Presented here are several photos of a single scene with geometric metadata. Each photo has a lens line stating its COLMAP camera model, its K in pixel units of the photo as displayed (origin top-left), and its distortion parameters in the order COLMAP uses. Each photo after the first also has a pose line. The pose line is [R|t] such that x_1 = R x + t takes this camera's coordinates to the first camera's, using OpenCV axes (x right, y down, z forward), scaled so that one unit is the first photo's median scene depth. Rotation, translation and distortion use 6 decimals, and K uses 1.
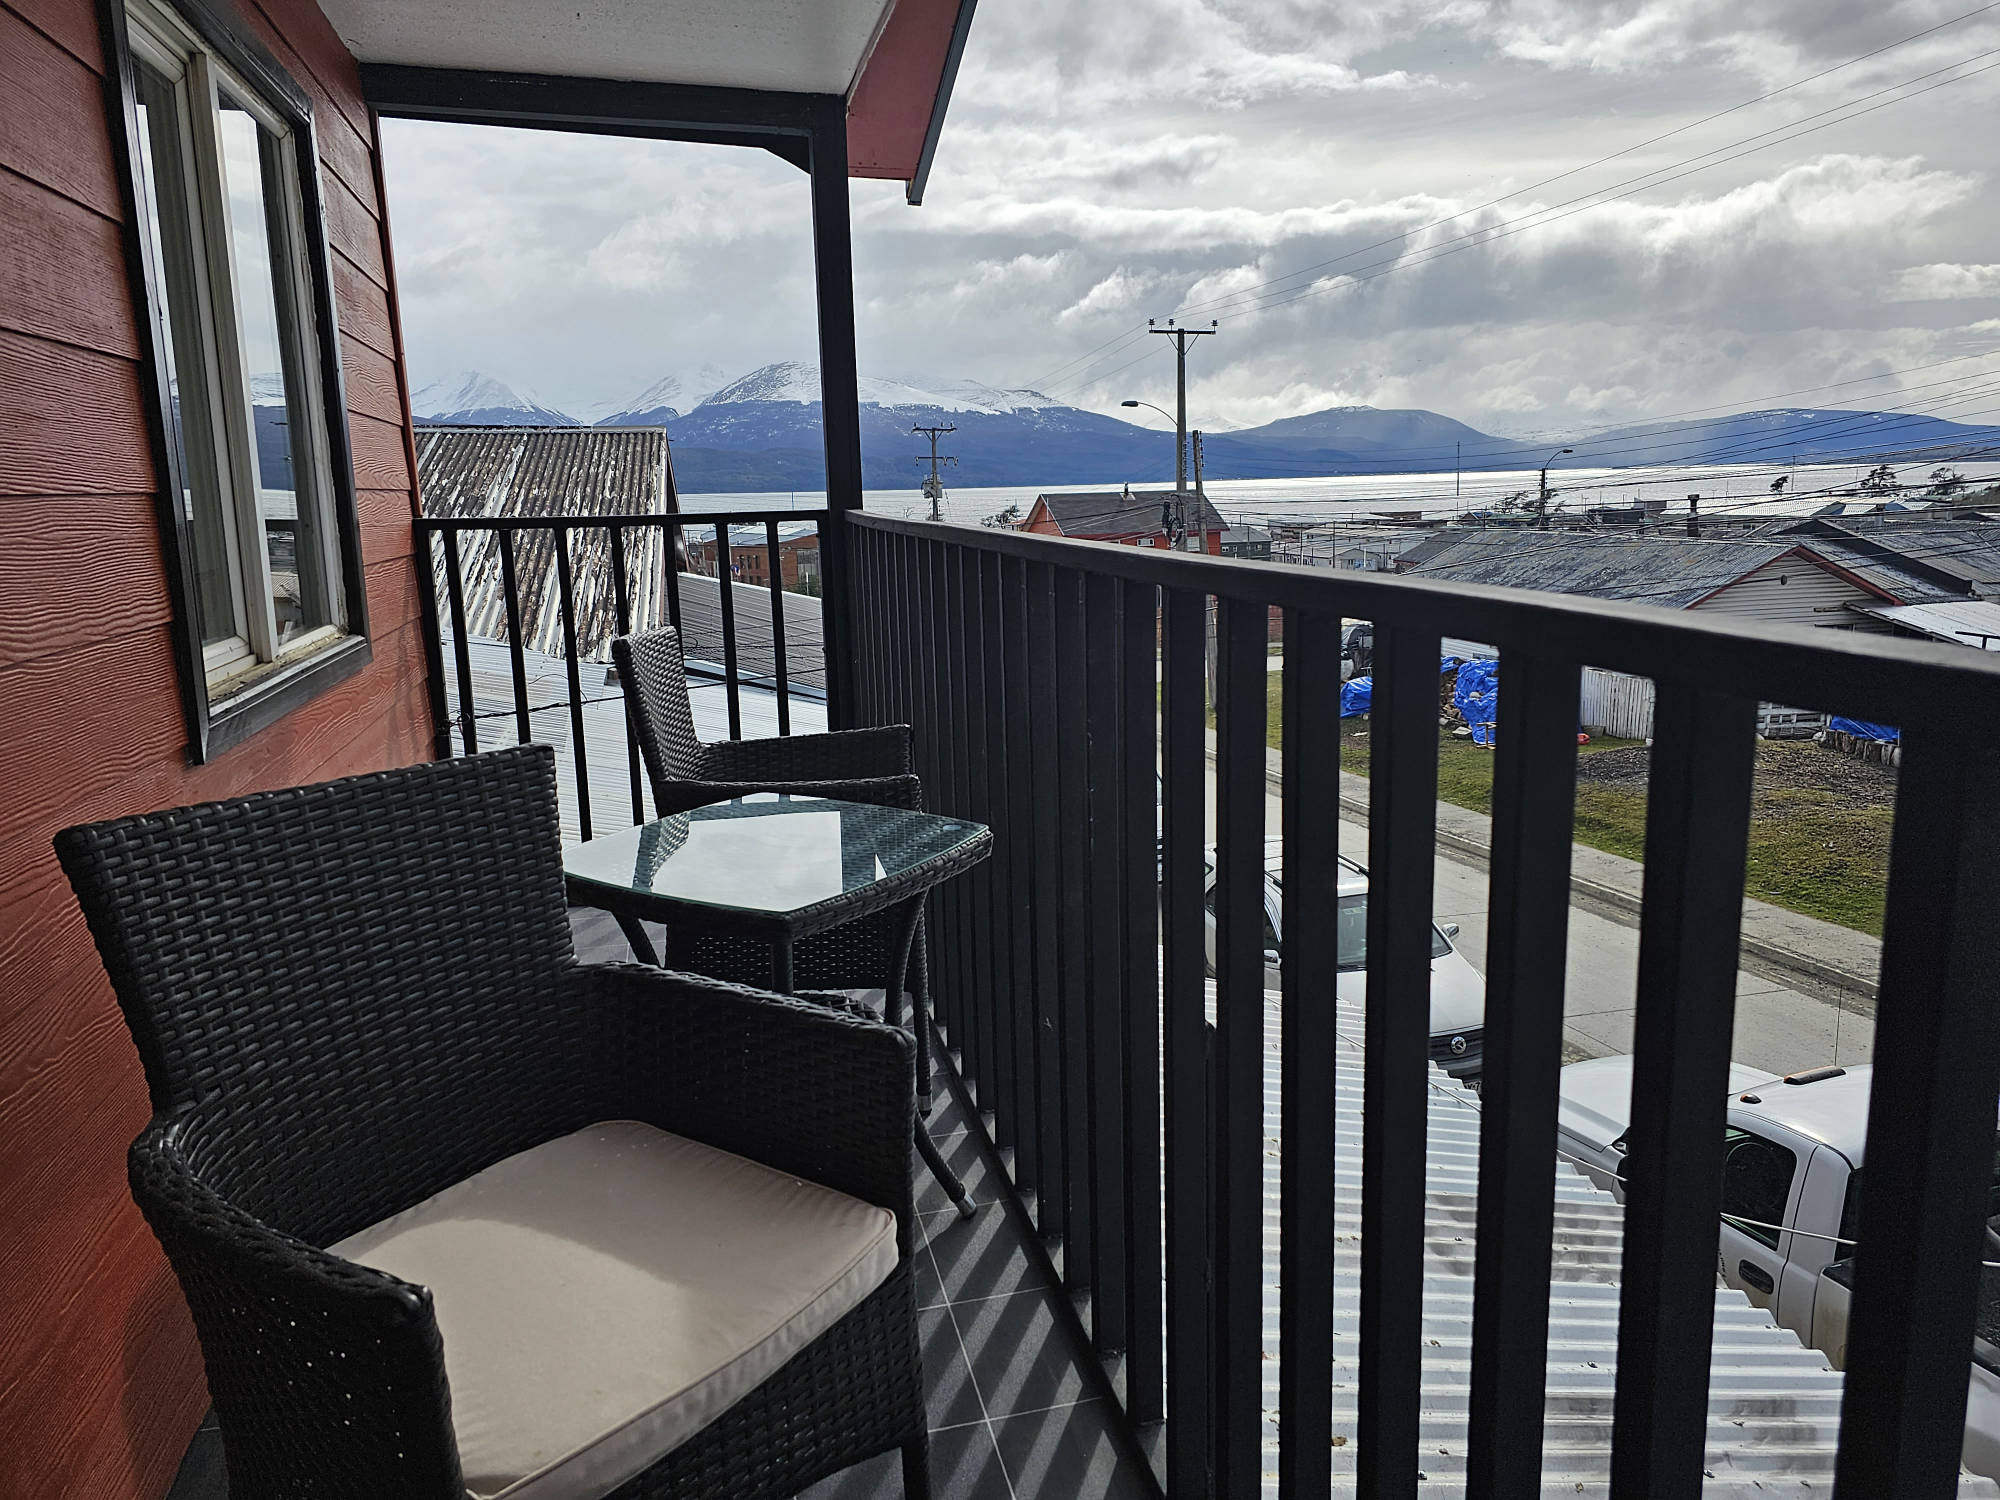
lens RADIAL K [[1309.5, 0, 1000.0], [0, 1309.5, 750.0], [0, 0, 1]] dist [0.004257, 0.000667]
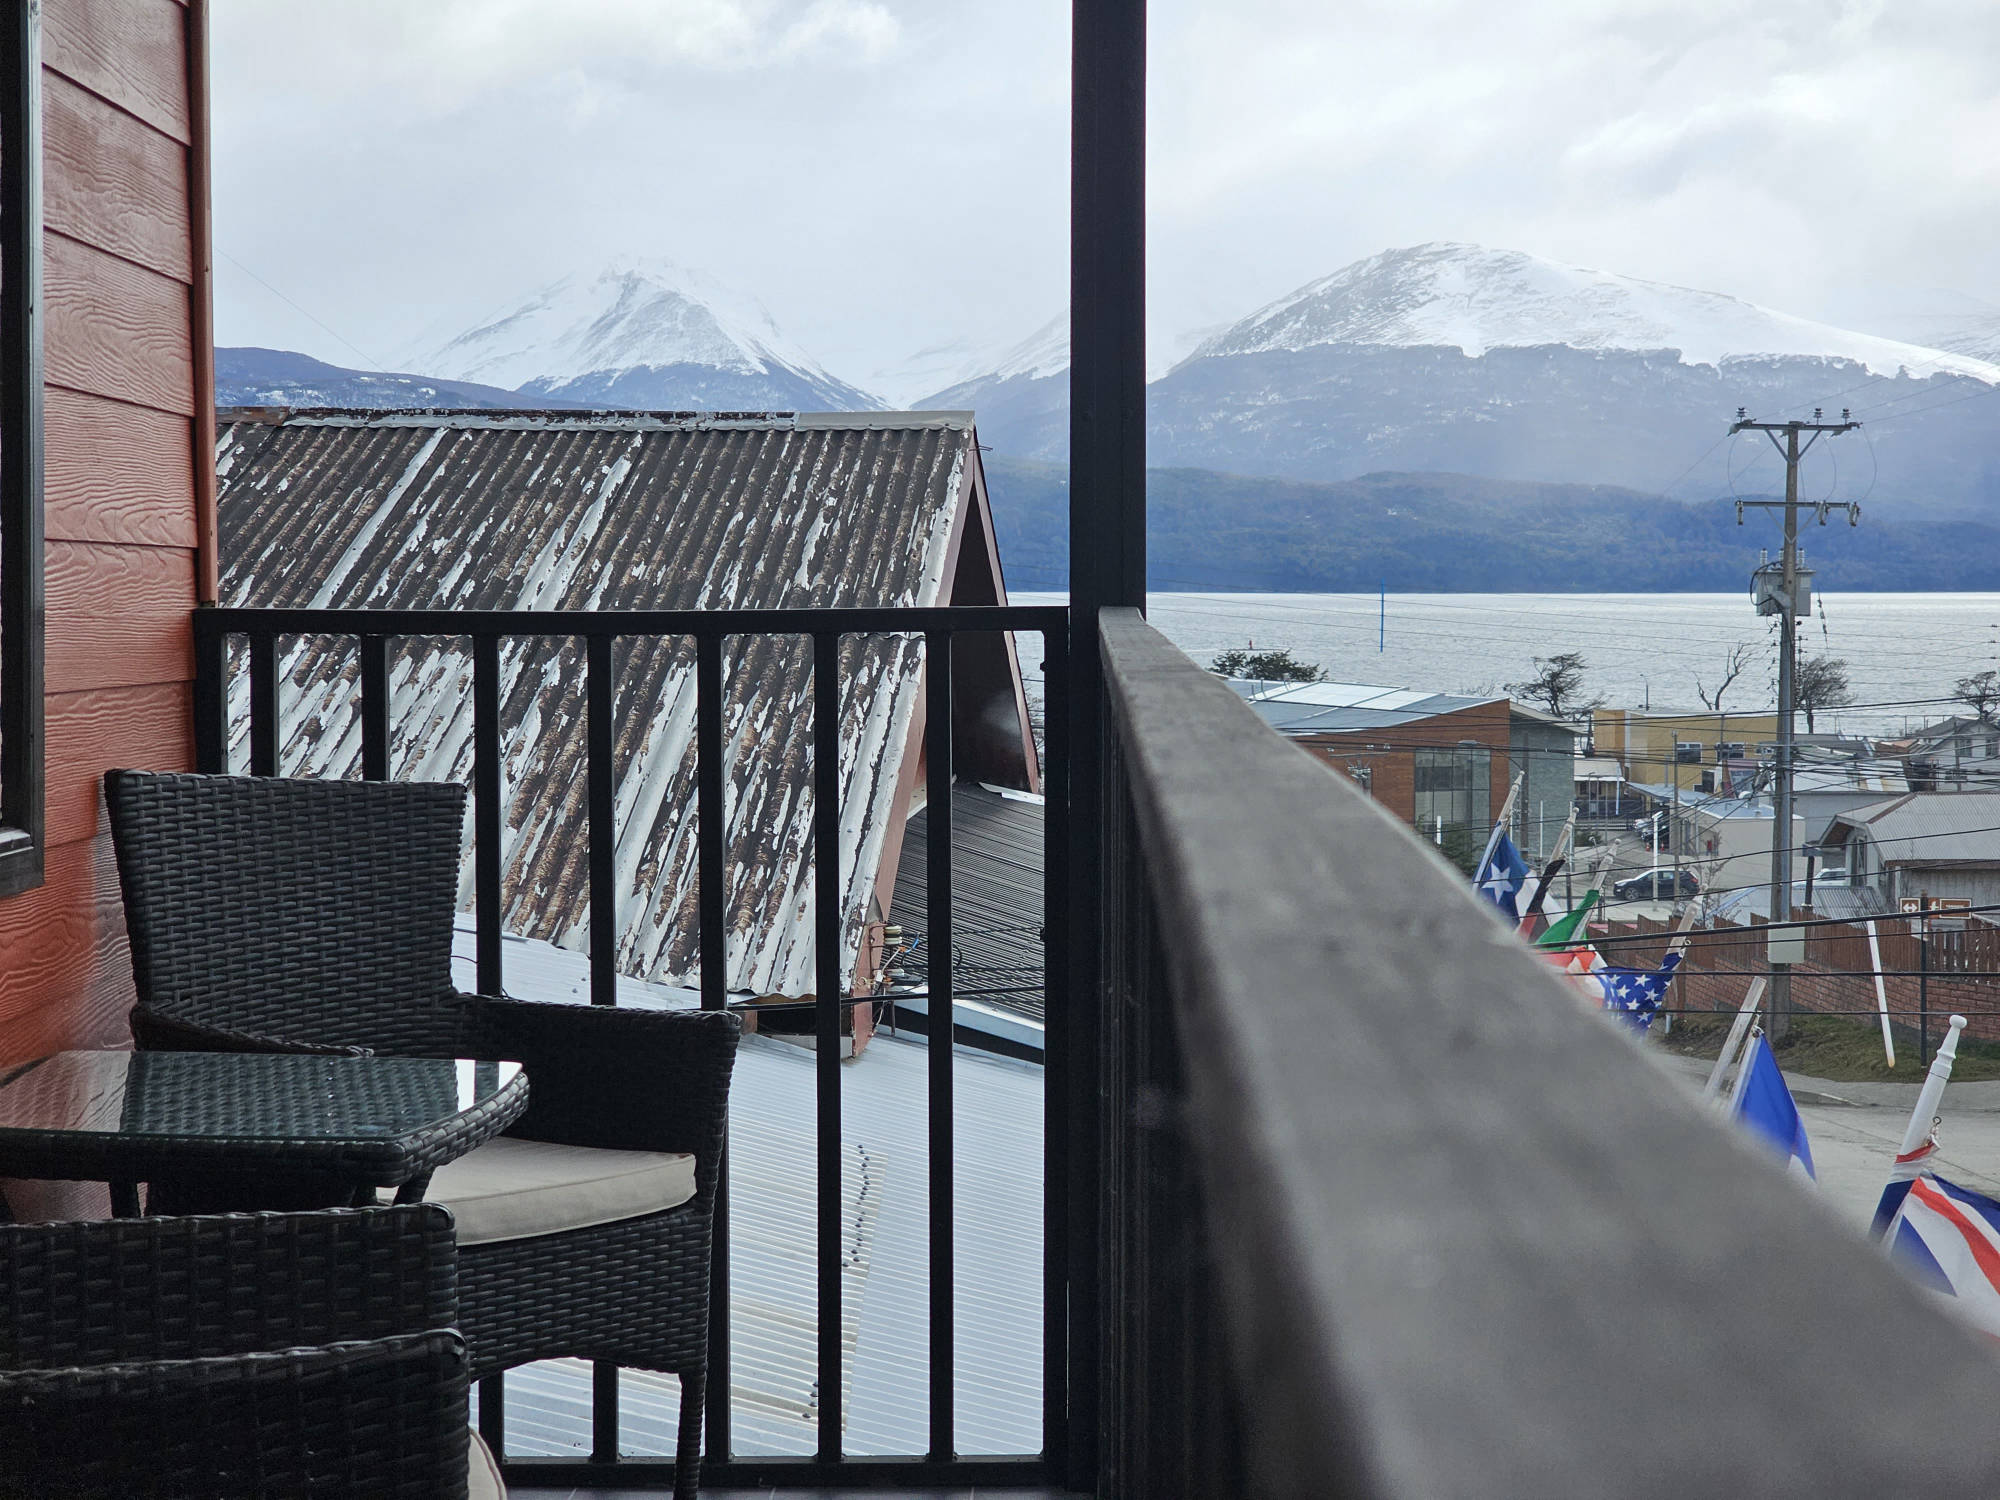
lens RADIAL K [[4020.9, 0, 1000.0], [0, 4020.9, 750.0], [0, 0, 1]] dist [-0.336993, 4.433394]
pose [[0.954580, 0.029953, -0.296447, 0.116401], [-0.076284, 0.986342, -0.145980, 0.028164], [0.288025, 0.161964, 0.943827, -0.120165]]
